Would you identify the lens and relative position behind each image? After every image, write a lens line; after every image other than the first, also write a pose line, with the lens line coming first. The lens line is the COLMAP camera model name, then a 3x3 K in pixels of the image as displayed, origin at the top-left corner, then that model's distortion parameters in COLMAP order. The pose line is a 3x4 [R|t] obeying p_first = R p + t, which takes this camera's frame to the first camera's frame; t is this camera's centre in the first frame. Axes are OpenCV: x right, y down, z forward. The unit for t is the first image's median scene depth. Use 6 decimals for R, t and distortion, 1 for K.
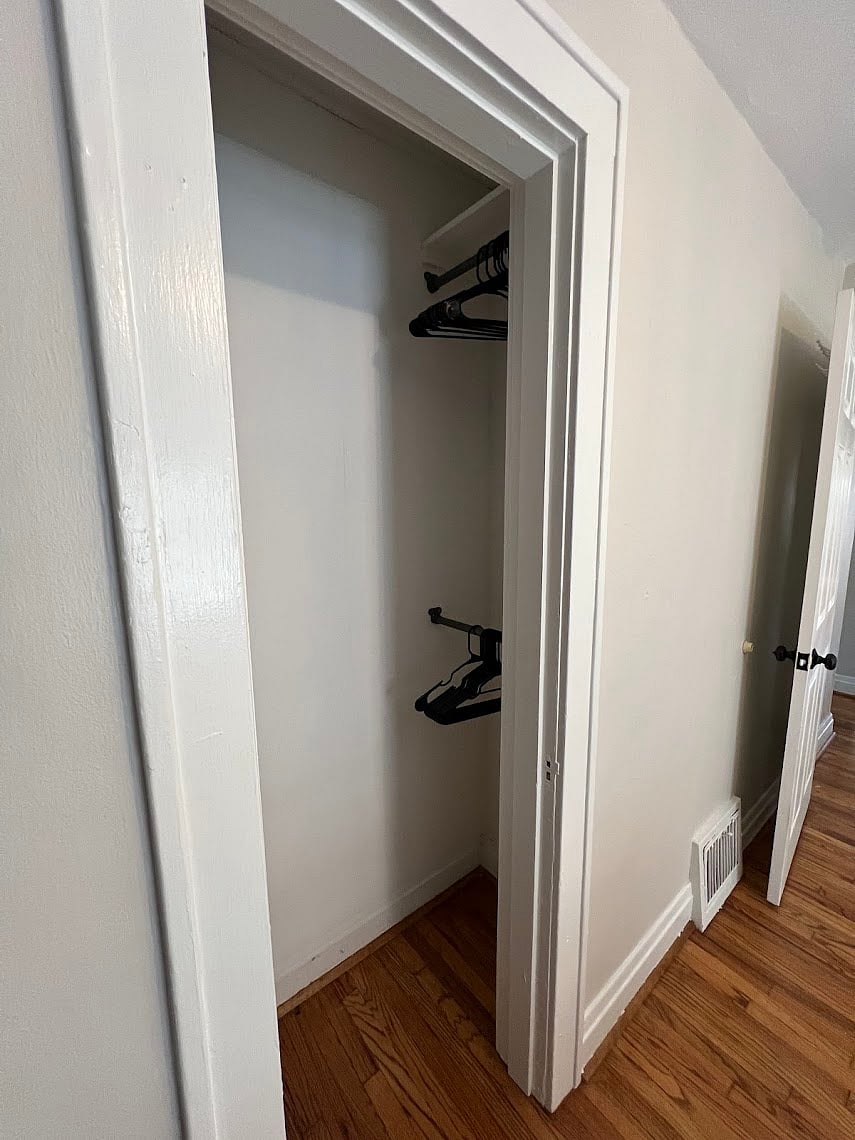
lens RADIAL K [[460.5, 0, 431.3], [0, 460.5, 570.5], [0, 0, 1]] dist [0.002282, -0.000457]
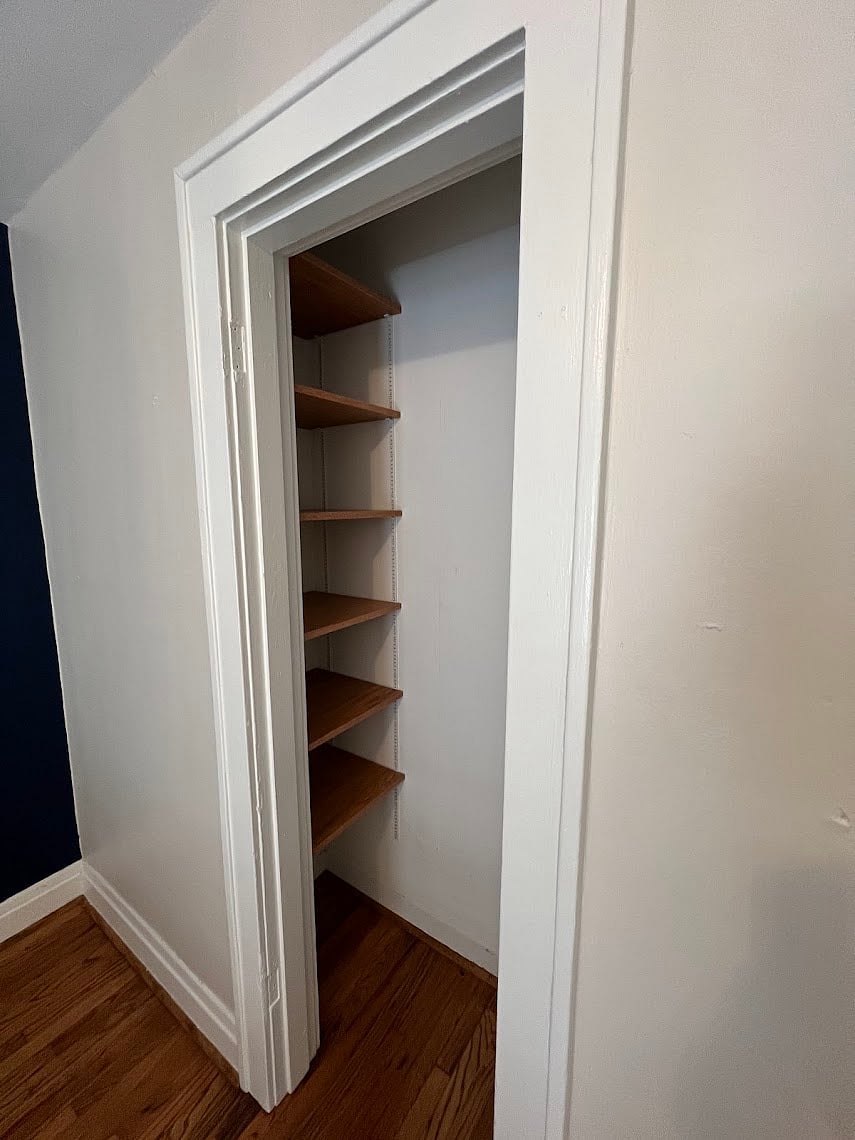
lens RADIAL K [[460.5, 0, 427.9], [0, 460.5, 572.1], [0, 0, 1]] dist [0.002282, -0.000457]
pose [[0.292659, 0.145072, -0.945148, 0.453439], [-0.140976, 0.984169, 0.107409, -0.101730], [0.945768, 0.101809, 0.308478, 0.328668]]
